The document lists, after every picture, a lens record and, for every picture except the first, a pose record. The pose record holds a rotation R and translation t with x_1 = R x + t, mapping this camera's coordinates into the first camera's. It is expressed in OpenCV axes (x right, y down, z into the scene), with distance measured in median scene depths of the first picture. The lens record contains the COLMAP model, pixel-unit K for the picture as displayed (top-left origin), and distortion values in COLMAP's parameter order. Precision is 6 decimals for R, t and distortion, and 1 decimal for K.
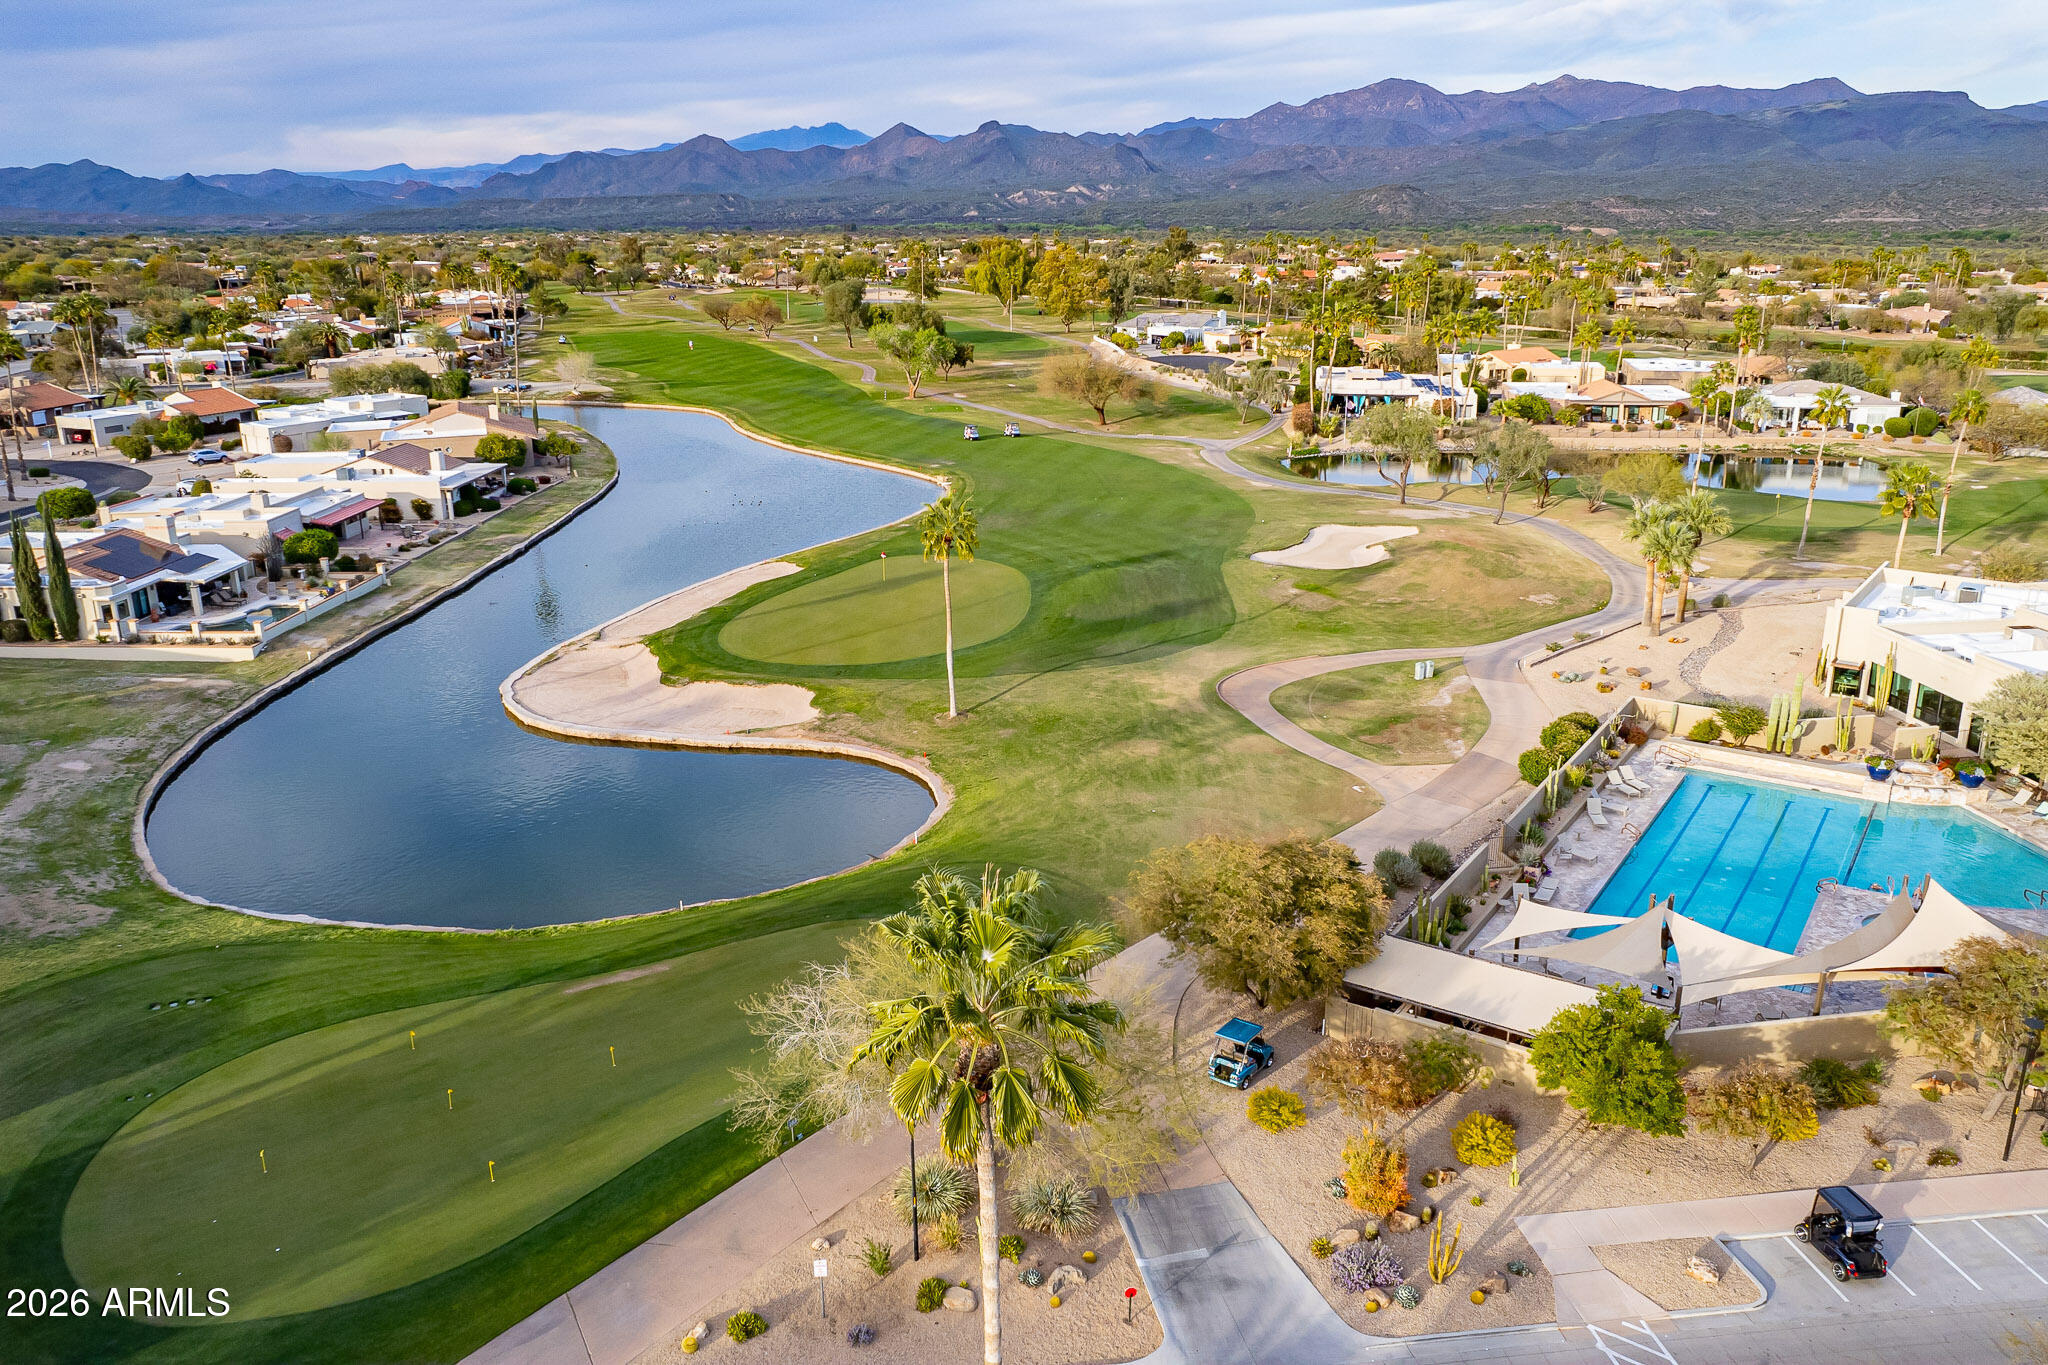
lens RADIAL K [[1541.9, 0, 1029.2], [0, 1541.9, 707.9], [0, 0, 1]] dist [-0.080432, 0.054273]
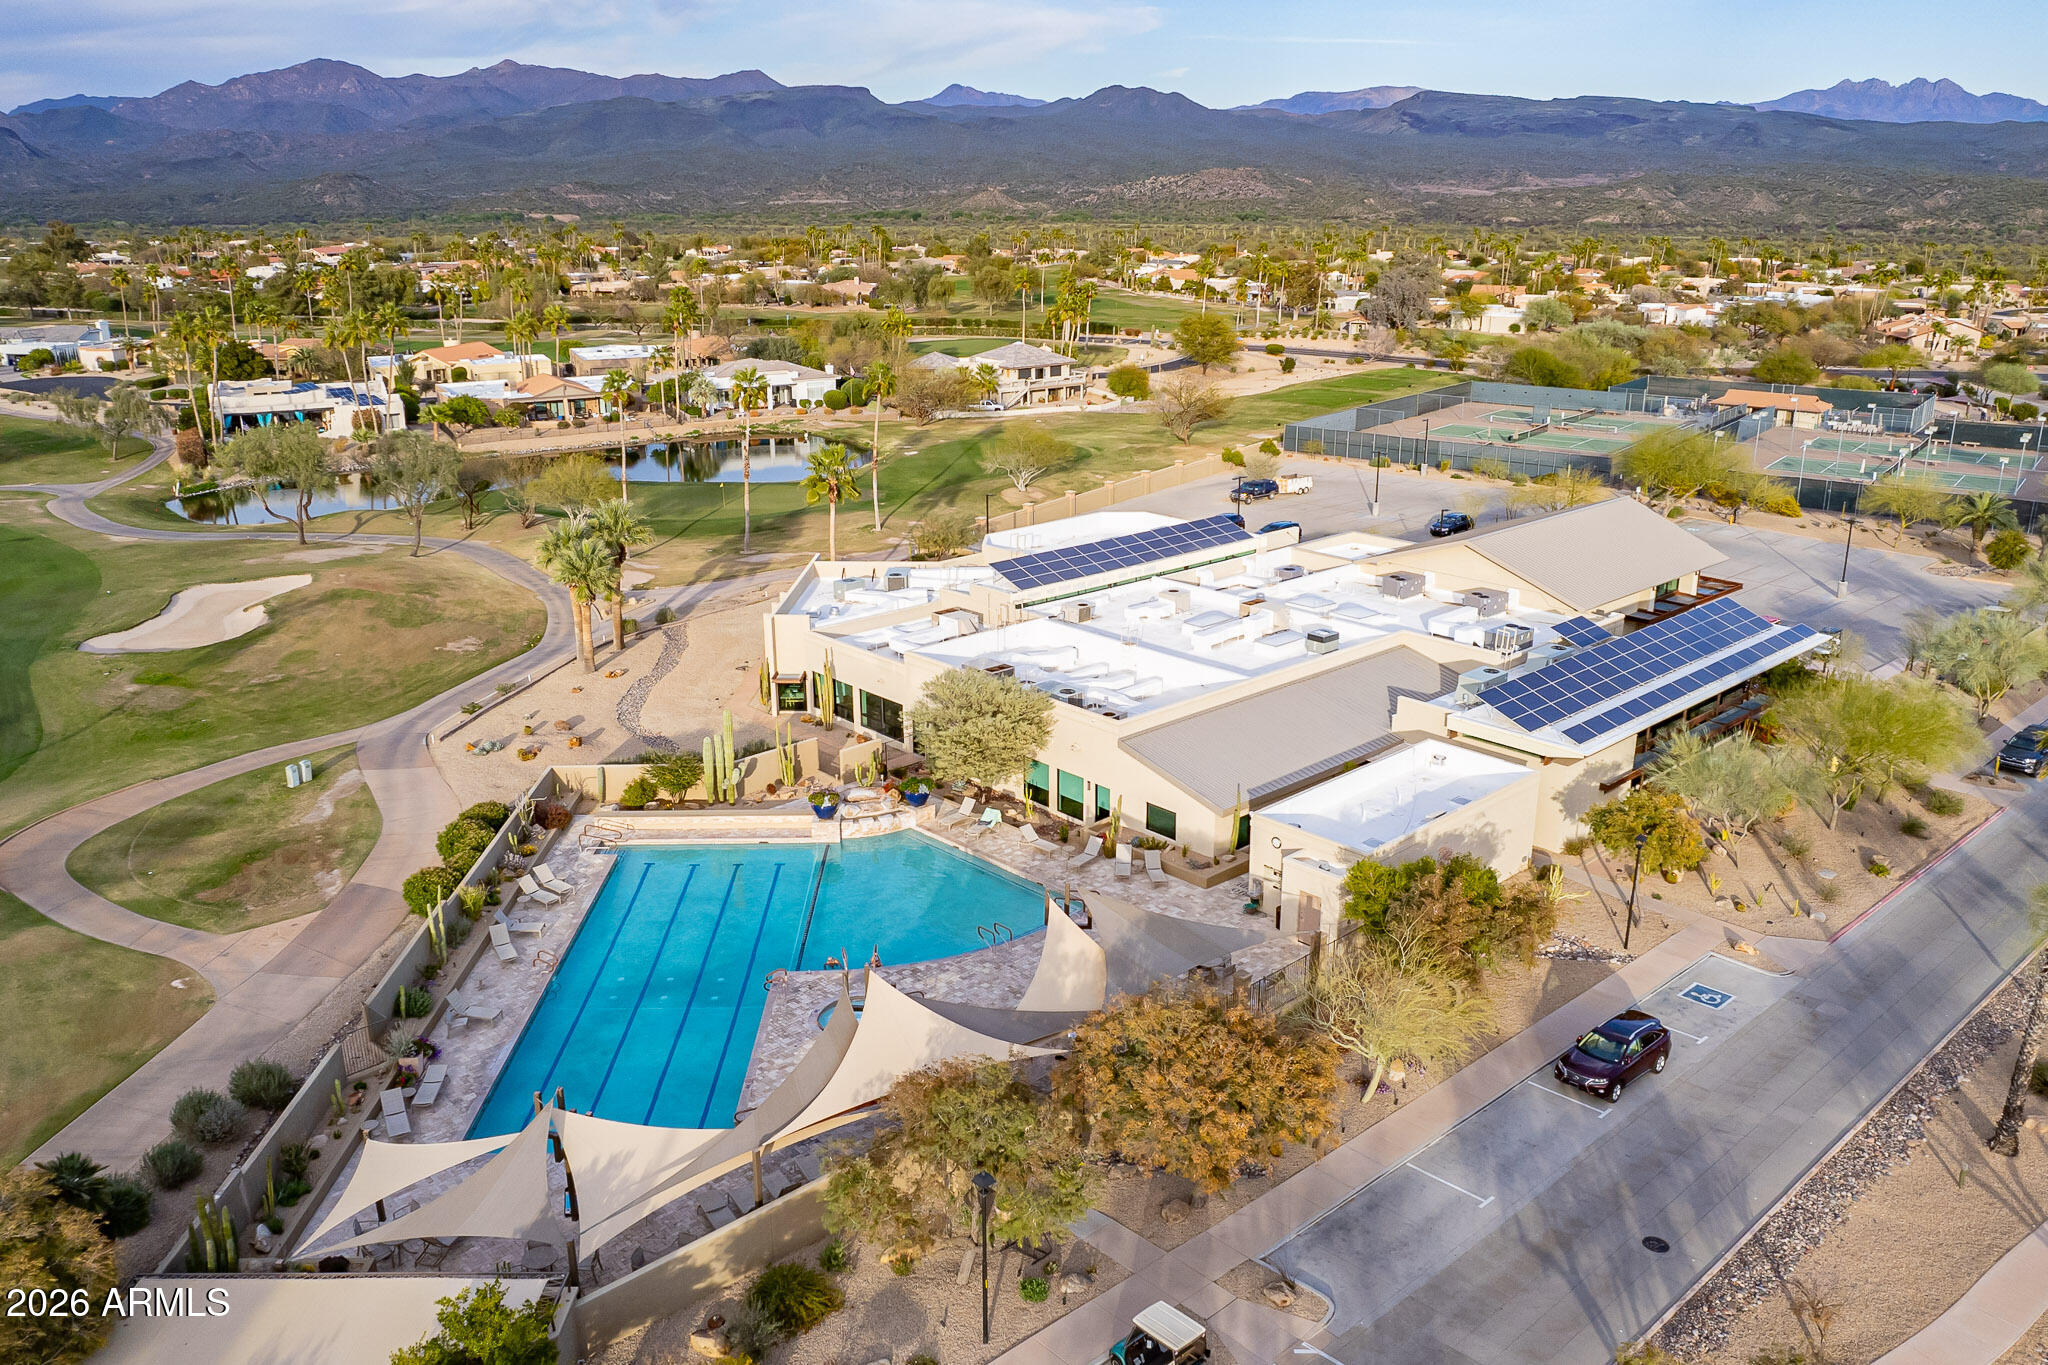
lens RADIAL K [[1541.9, 0, 1029.2], [0, 1541.9, 707.9], [0, 0, 1]] dist [-0.080432, 0.054273]
pose [[0.814083, -0.176471, 0.553287, 0.109913], [0.172747, 0.983173, 0.059410, -0.031189], [-0.554461, 0.047215, 0.830869, 0.116624]]
